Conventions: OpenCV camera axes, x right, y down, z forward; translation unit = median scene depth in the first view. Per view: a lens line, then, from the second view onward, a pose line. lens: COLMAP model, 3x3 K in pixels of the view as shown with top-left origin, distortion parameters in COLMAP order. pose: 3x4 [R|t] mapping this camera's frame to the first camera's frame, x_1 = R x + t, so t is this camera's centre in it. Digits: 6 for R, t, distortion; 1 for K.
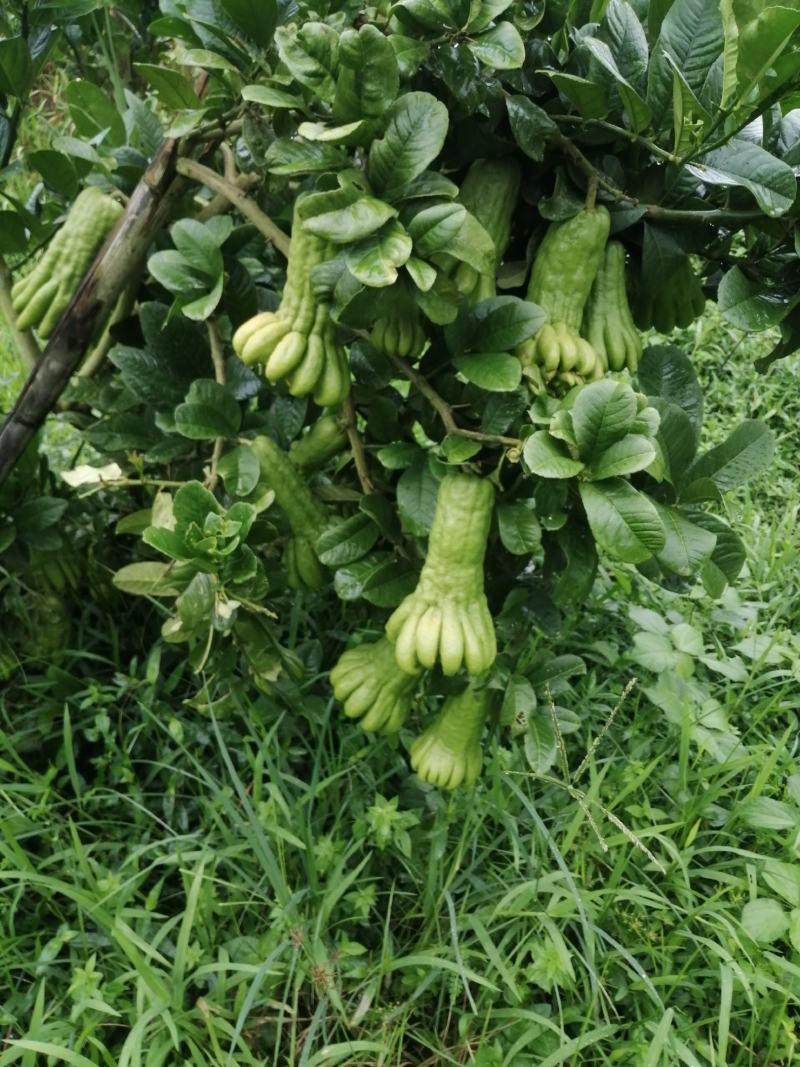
lens RADIAL K [[965.6, 0, 400.0], [0, 965.6, 533.5], [0, 0, 1]] dist [0.101803, -0.284157]
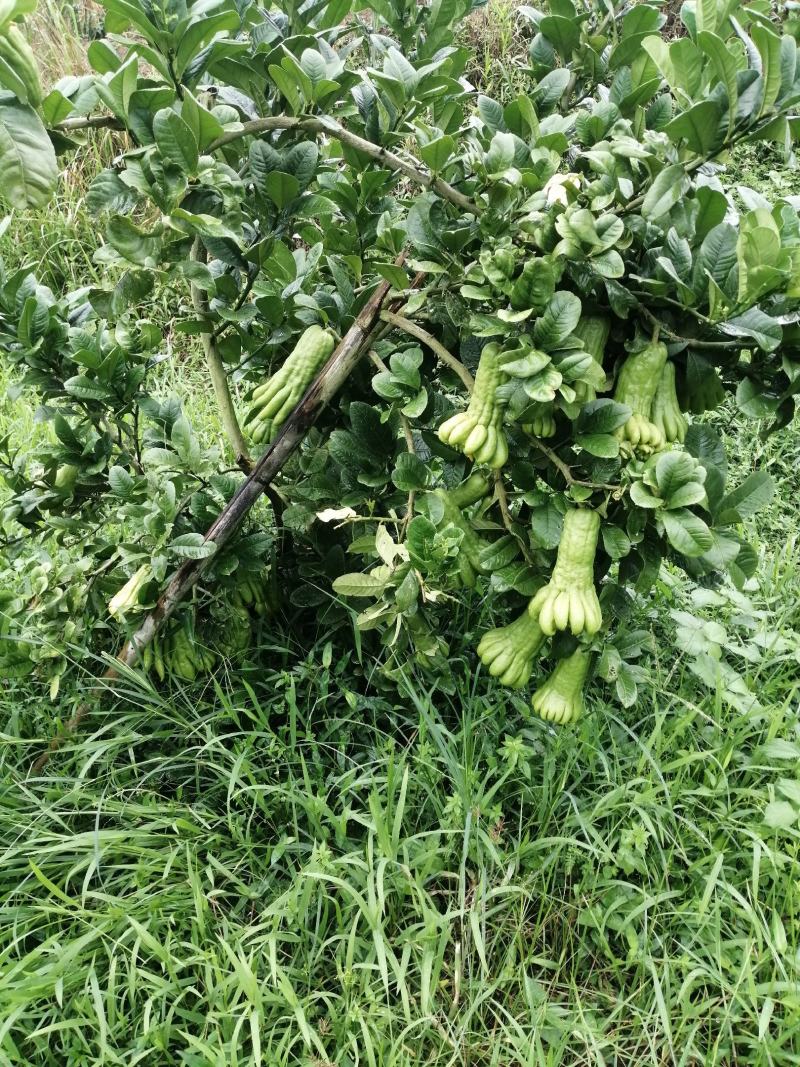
lens RADIAL K [[965.6, 0, 400.0], [0, 965.6, 533.5], [0, 0, 1]] dist [0.101803, -0.284157]
pose [[0.999833, -0.018049, -0.002900, -0.221577], [0.017876, 0.998516, -0.051438, 0.054973], [0.003824, 0.051378, 0.998672, -0.581808]]
